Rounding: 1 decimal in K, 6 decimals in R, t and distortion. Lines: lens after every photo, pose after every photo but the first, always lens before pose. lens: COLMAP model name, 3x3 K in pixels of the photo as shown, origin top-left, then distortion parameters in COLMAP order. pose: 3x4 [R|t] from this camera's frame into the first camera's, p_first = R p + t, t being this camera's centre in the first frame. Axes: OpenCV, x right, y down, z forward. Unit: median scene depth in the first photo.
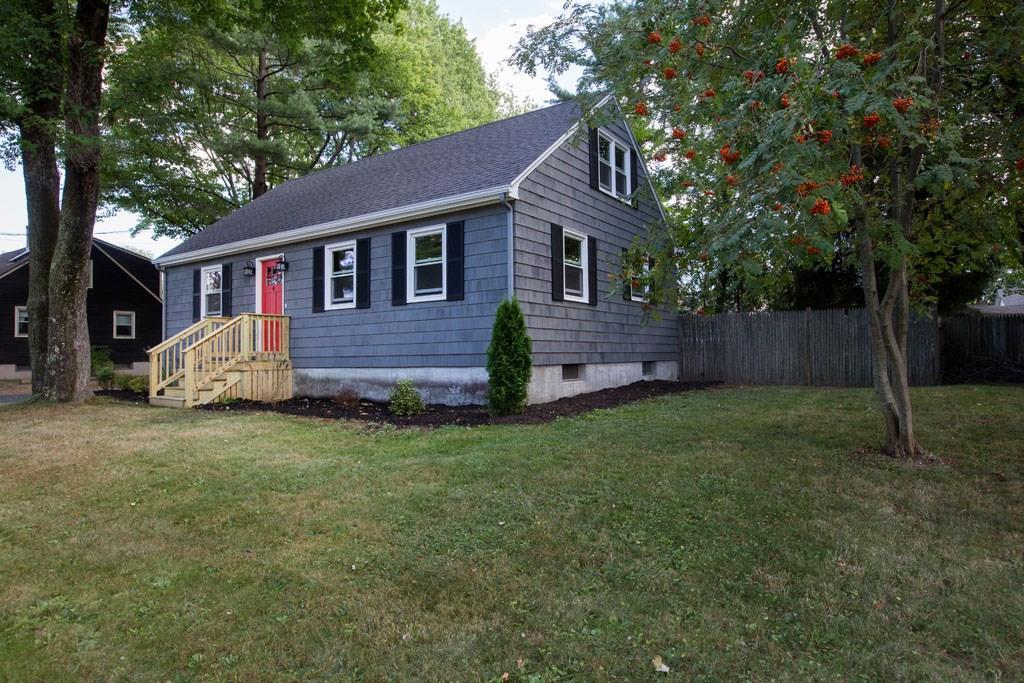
lens RADIAL K [[580.3, 0, 512.0], [0, 580.3, 341.5], [0, 0, 1]] dist [-0.049665, 0.050227]
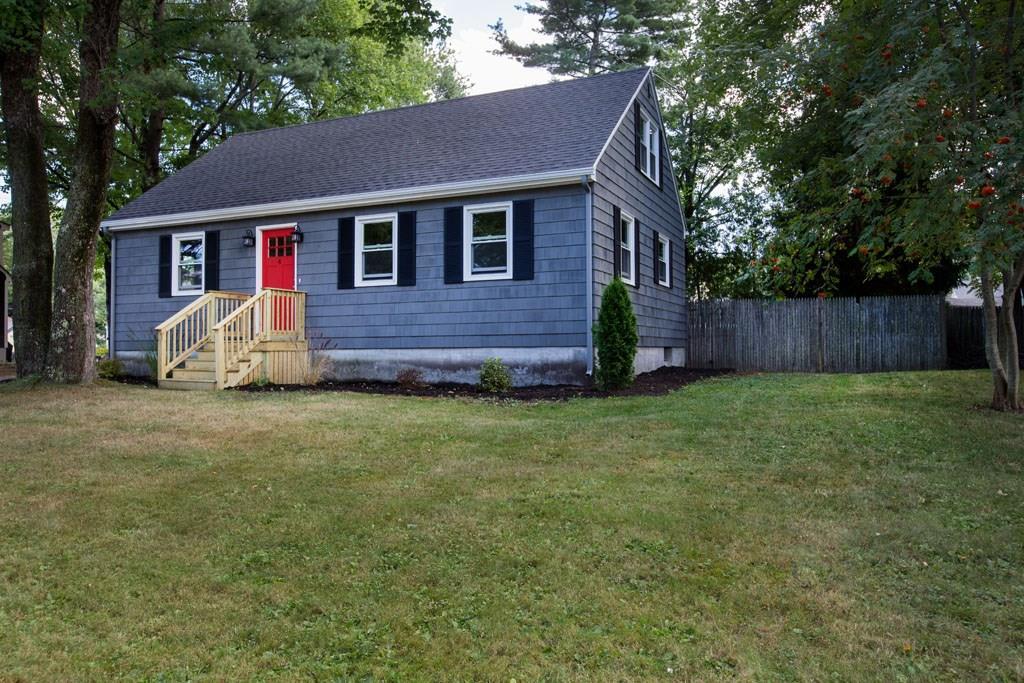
lens RADIAL K [[711.5, 0, 478.0], [0, 711.5, 340.6], [0, 0, 1]] dist [0.001766, 0.004099]
pose [[0.988601, 0.011798, 0.150098, -0.321181], [-0.013373, 0.999866, 0.009486, 0.020041], [-0.149966, -0.011385, 0.988626, -0.171829]]
